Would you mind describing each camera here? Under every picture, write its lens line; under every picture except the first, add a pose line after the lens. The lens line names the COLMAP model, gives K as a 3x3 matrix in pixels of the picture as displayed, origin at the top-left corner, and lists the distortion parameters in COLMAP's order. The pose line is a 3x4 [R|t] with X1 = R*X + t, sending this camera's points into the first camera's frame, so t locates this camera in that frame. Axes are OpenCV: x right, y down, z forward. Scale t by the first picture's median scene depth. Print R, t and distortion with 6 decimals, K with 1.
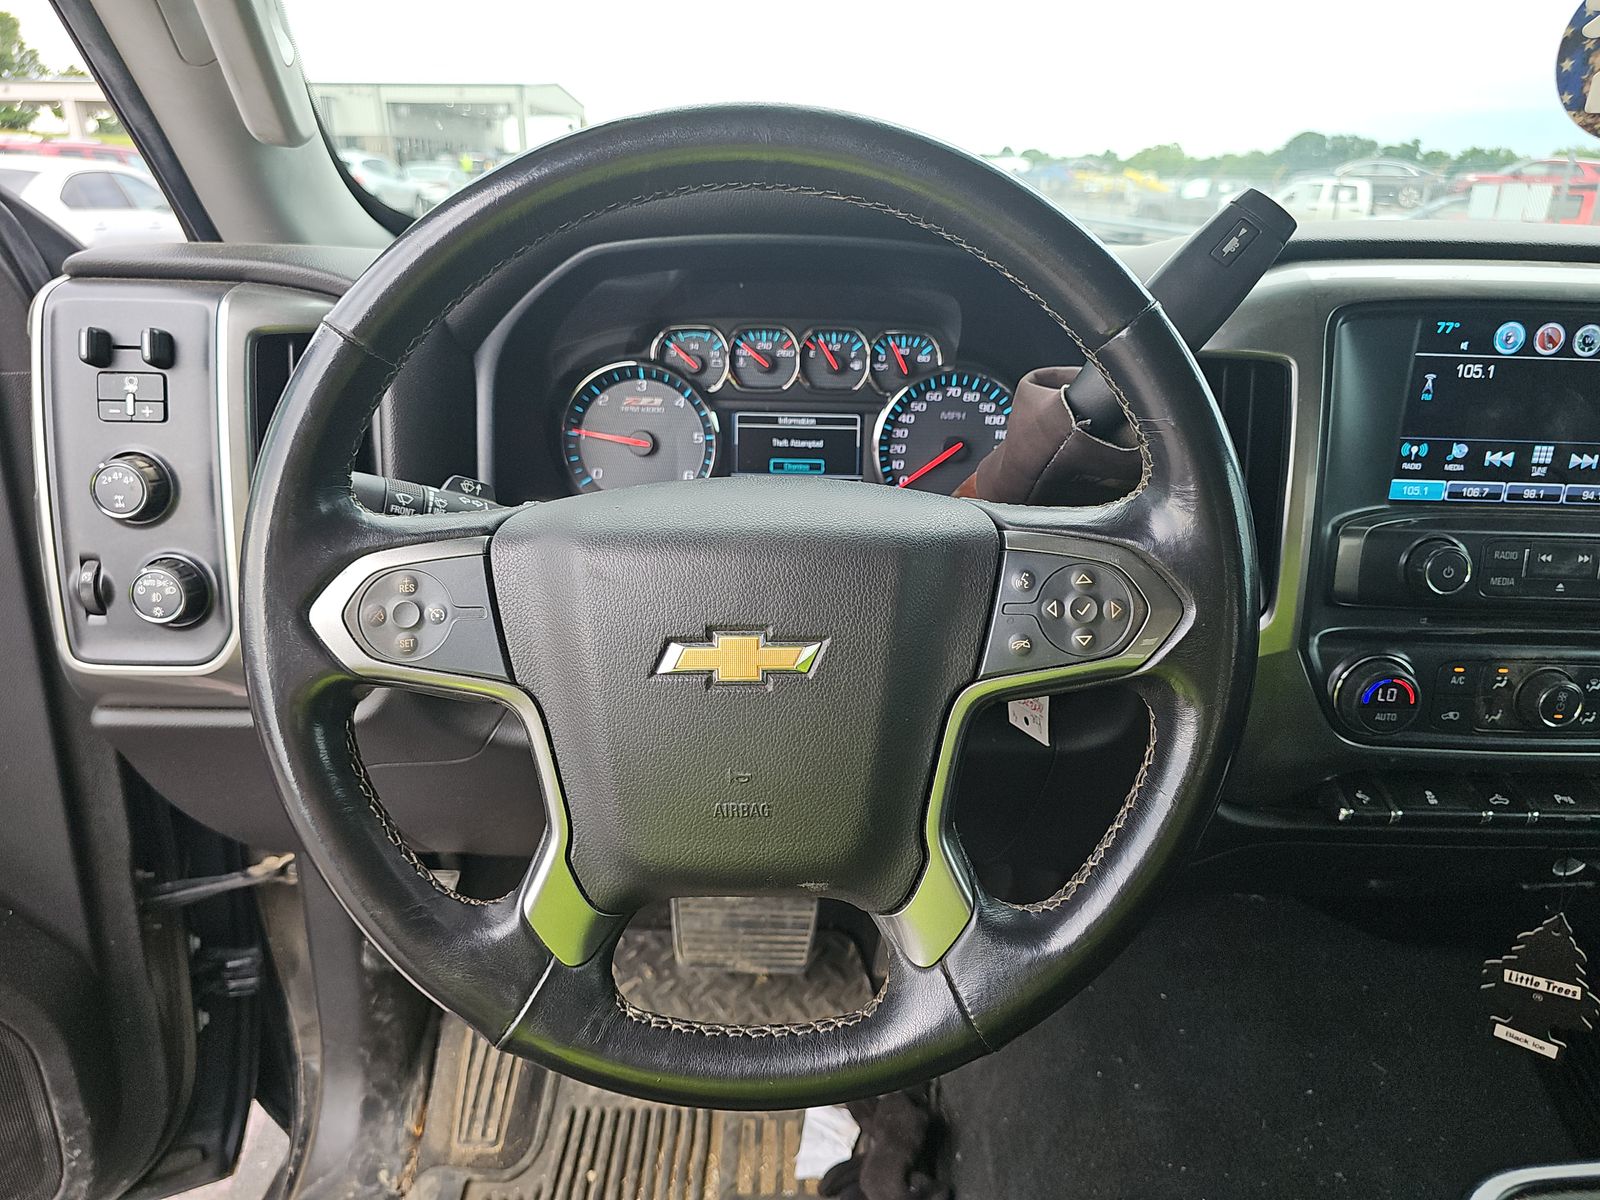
lens RADIAL K [[1058.3, 0, 805.8], [0, 1058.3, 608.3], [0, 0, 1]] dist [0.034270, -0.022114]
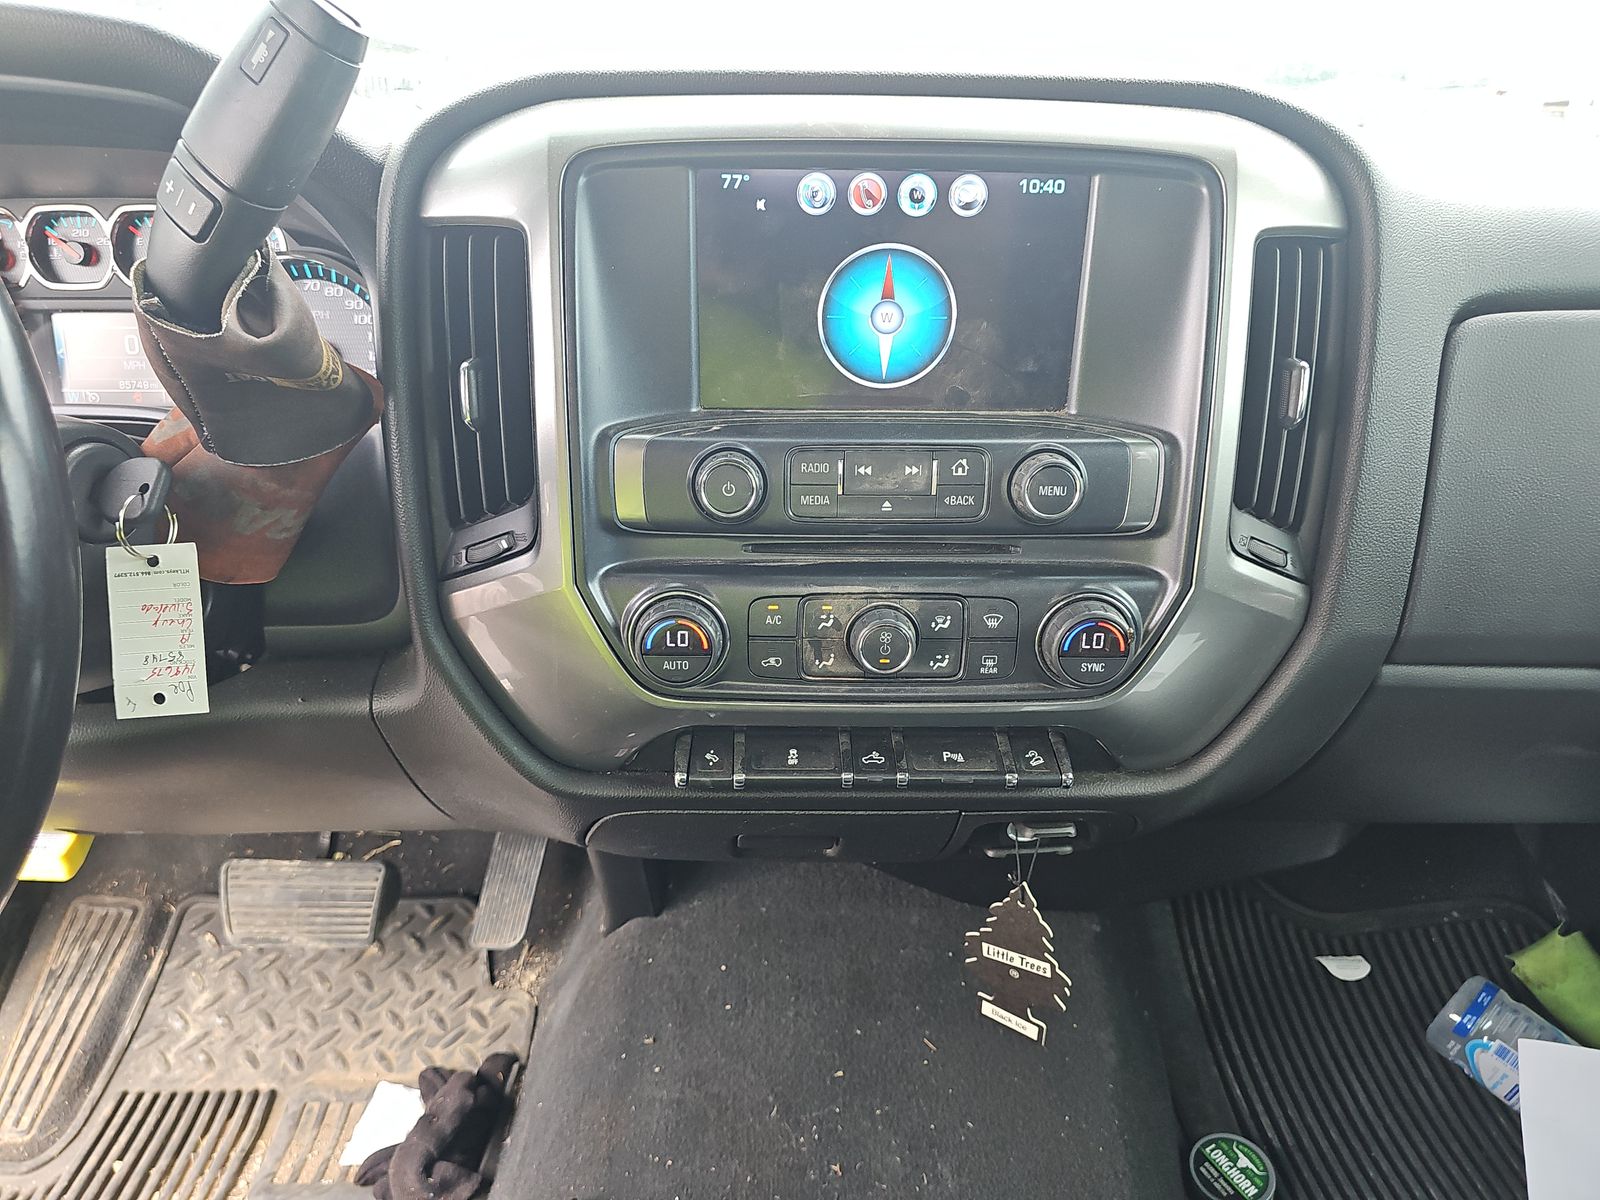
lens RADIAL K [[1058.3, 0, 771.1], [0, 1058.3, 632.6], [0, 0, 1]] dist [0.034270, -0.022114]
pose [[0.999901, -0.014001, -0.001115, 0.372516], [0.014045, 0.997224, 0.073117, 0.010262], [0.000088, -0.073126, 0.997323, 0.107847]]
